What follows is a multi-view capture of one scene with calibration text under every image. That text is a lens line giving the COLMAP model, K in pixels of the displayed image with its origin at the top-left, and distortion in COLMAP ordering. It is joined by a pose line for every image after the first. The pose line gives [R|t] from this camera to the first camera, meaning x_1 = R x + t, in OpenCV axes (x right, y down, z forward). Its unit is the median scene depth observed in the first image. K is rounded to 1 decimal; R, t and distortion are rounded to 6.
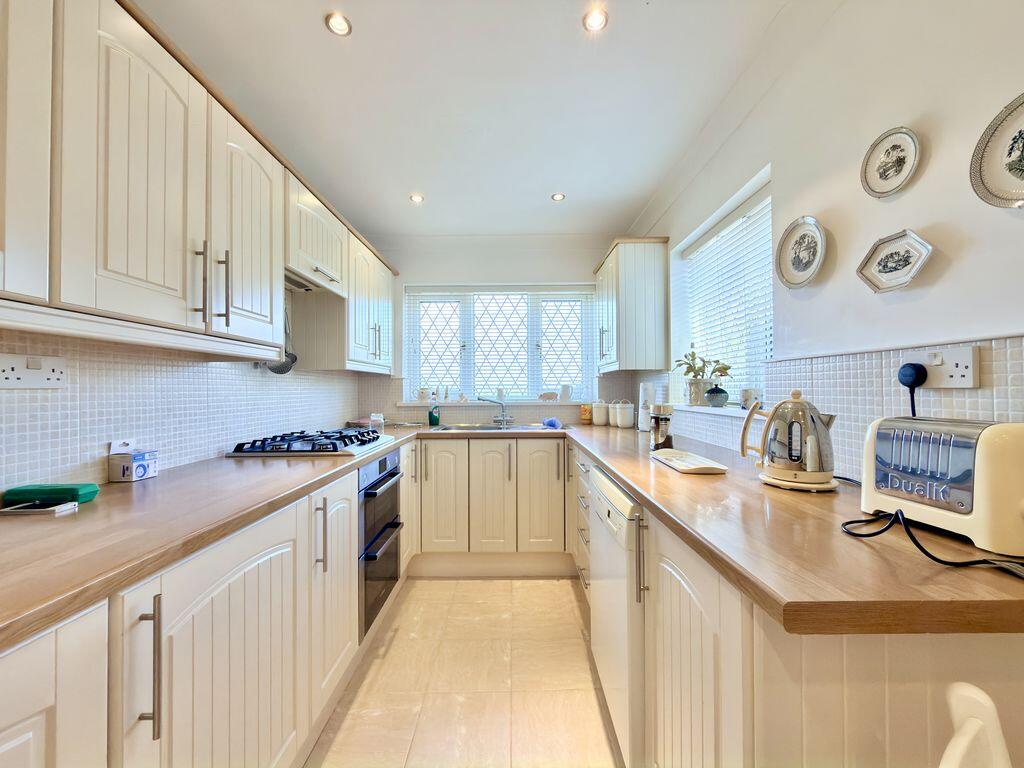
lens RADIAL K [[408.0, 0, 513.2], [0, 408.0, 385.6], [0, 0, 1]] dist [0.000489, 0.000030]
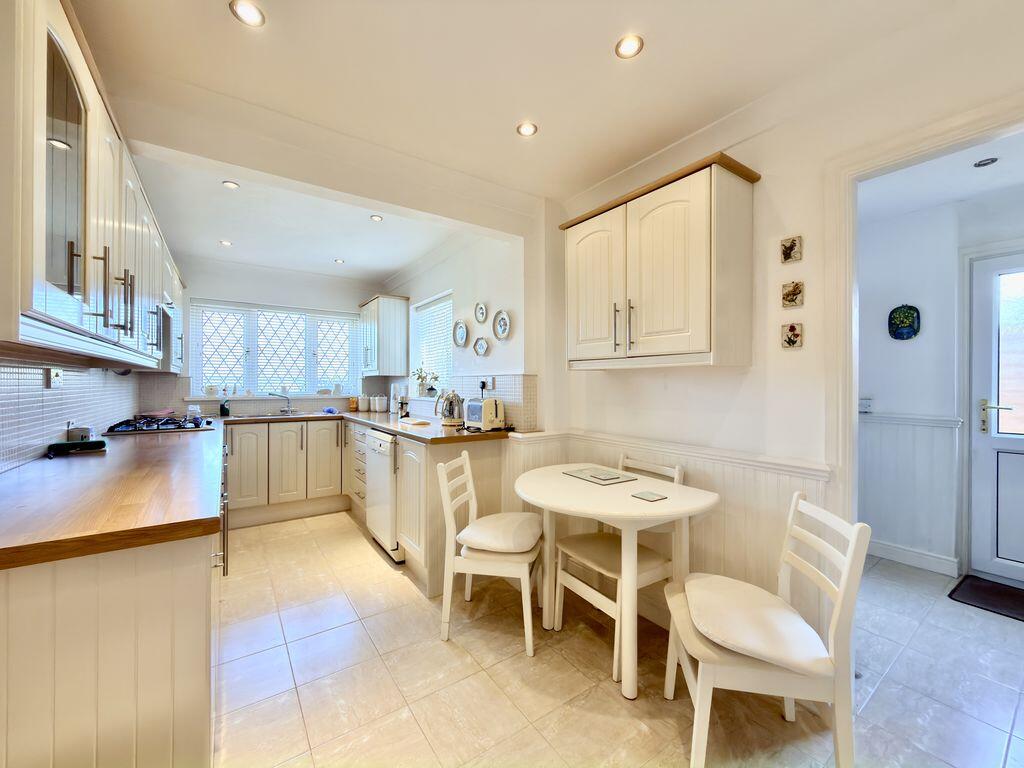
lens RADIAL K [[408.0, 0, 513.2], [0, 408.0, 385.6], [0, 0, 1]] dist [0.000489, 0.000030]
pose [[0.818968, 0.006891, 0.573798, -0.233812], [-0.013114, 0.999892, 0.006709, -0.016995], [-0.573689, -0.013019, 0.818970, -0.636203]]
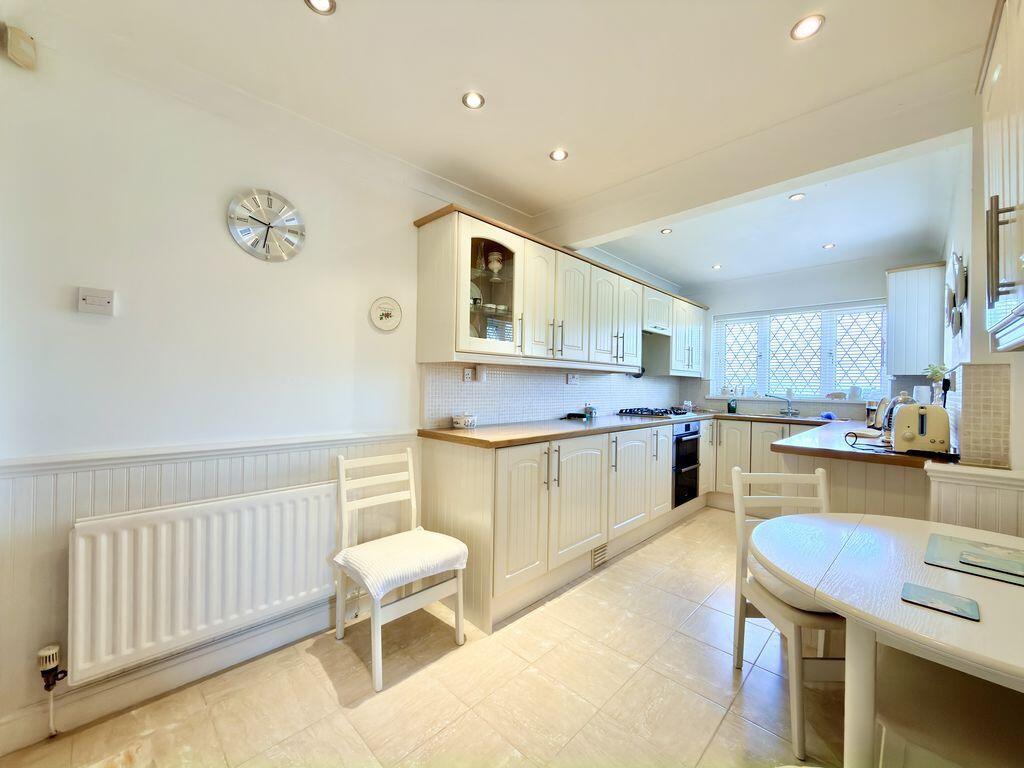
lens RADIAL K [[408.0, 0, 513.2], [0, 408.0, 385.6], [0, 0, 1]] dist [0.000489, 0.000030]
pose [[0.711791, 0.018440, -0.702150, 0.327161], [-0.014578, 0.999828, 0.011479, -0.004587], [0.702240, 0.002066, 0.711937, -0.693467]]
